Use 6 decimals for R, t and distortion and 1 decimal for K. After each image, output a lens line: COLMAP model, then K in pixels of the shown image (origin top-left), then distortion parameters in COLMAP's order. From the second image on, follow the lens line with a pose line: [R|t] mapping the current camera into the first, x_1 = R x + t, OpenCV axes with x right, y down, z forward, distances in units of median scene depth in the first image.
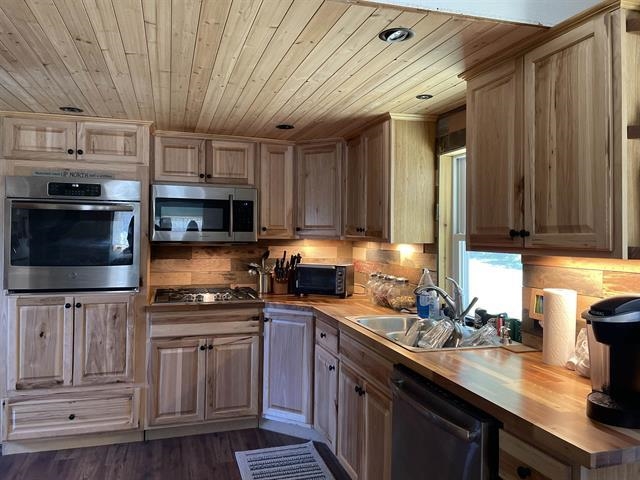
lens RADIAL K [[483.3, 0, 319.0], [0, 483.3, 221.7], [0, 0, 1]] dist [0.018549, -0.016945]
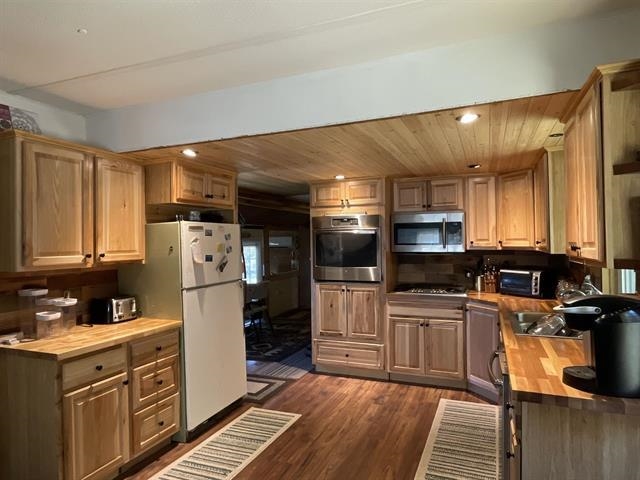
lens RADIAL K [[411.7, 0, 321.0], [0, 411.7, 240.4], [0, 0, 1]] dist [-0.002348, -0.000064]
pose [[0.770410, -0.021384, -0.637190, 0.326374], [0.034816, 0.999357, 0.008558, -0.016414], [0.636598, -0.028778, 0.770659, -0.149607]]
